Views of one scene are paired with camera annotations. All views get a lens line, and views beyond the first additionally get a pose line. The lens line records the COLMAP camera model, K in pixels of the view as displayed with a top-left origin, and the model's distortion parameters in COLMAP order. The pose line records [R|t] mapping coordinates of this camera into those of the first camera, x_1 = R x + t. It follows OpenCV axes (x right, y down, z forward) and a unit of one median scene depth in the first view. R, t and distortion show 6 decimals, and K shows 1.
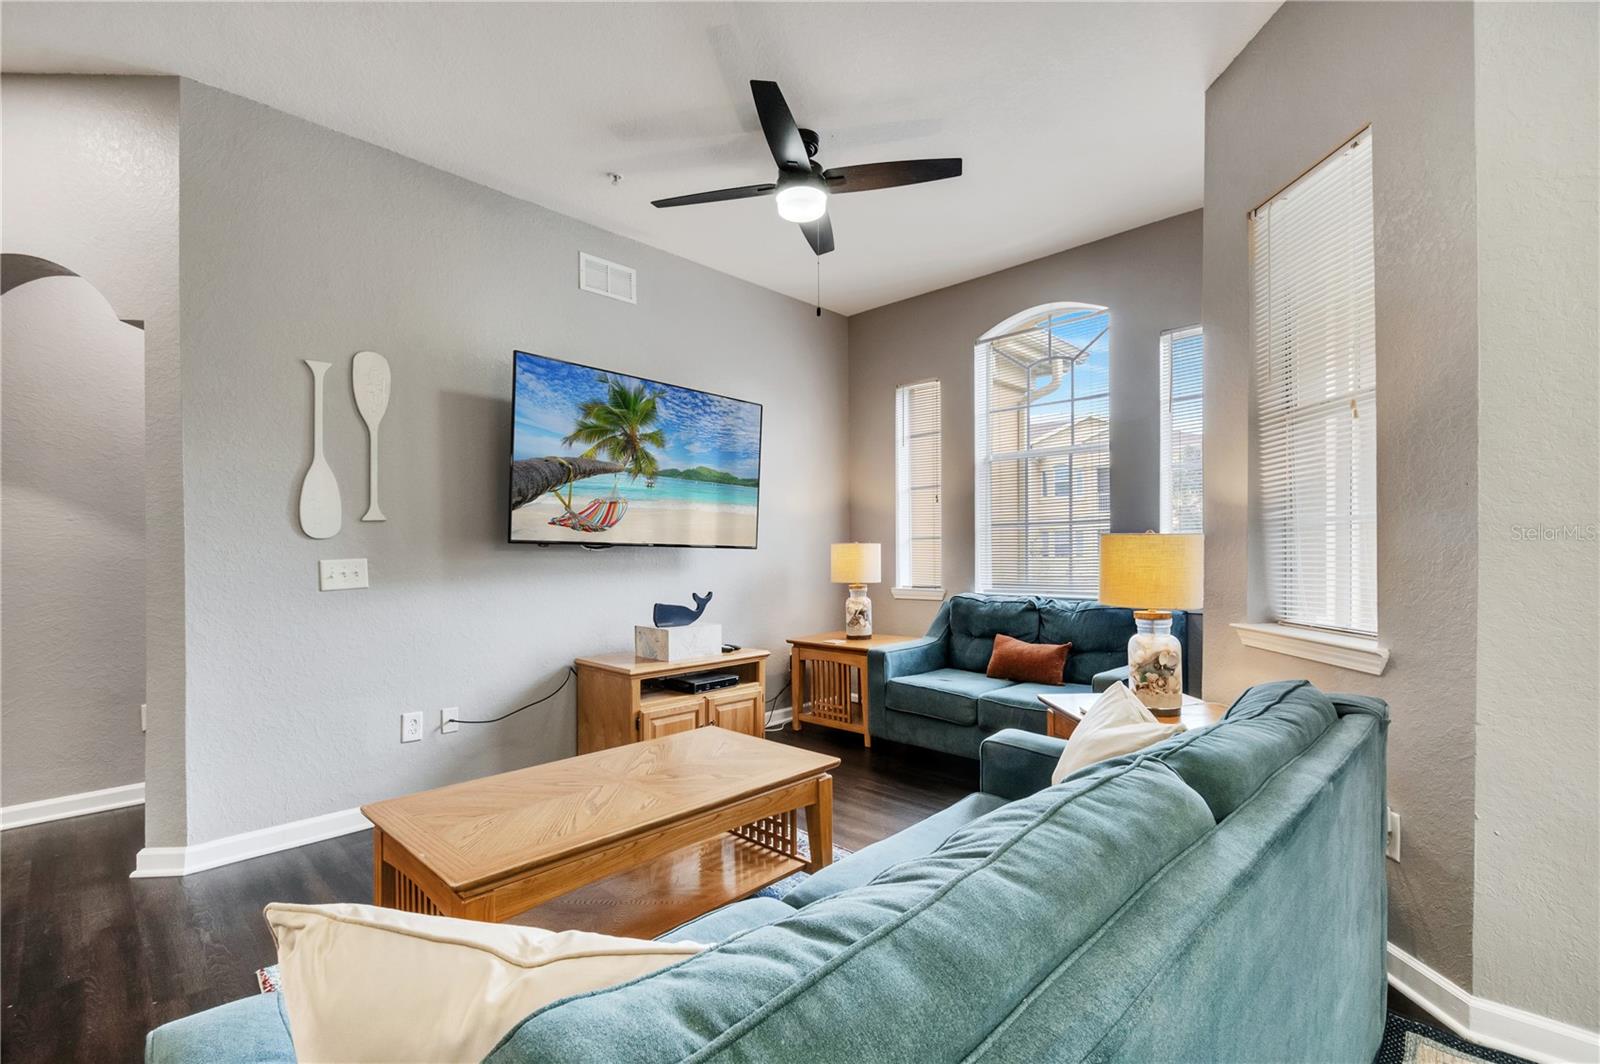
lens RADIAL K [[727.2, 0, 801.3], [0, 727.2, 559.8], [0, 0, 1]] dist [0.001138, 0.000434]
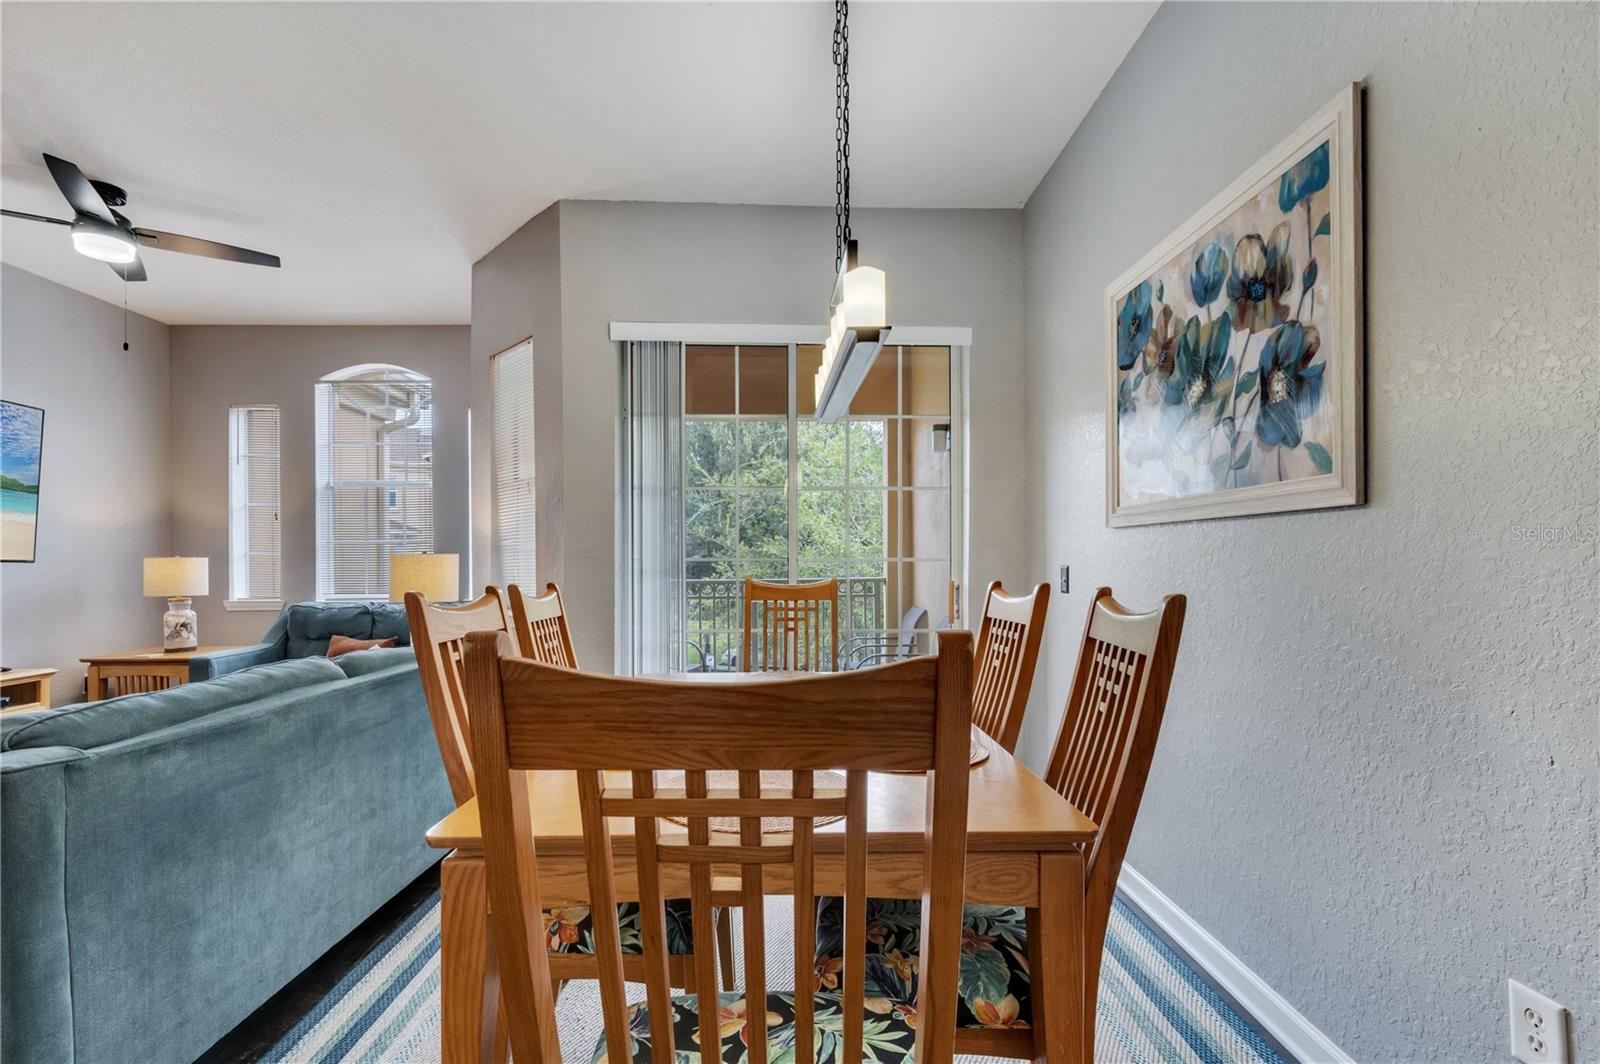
lens RADIAL K [[727.2, 0, 801.3], [0, 727.2, 559.8], [0, 0, 1]] dist [0.001138, 0.000434]
pose [[0.719276, 0.004000, 0.694713, -0.004540], [0.008591, 0.999856, -0.014652, 0.003225], [-0.694671, 0.016507, 0.719138, -0.361740]]
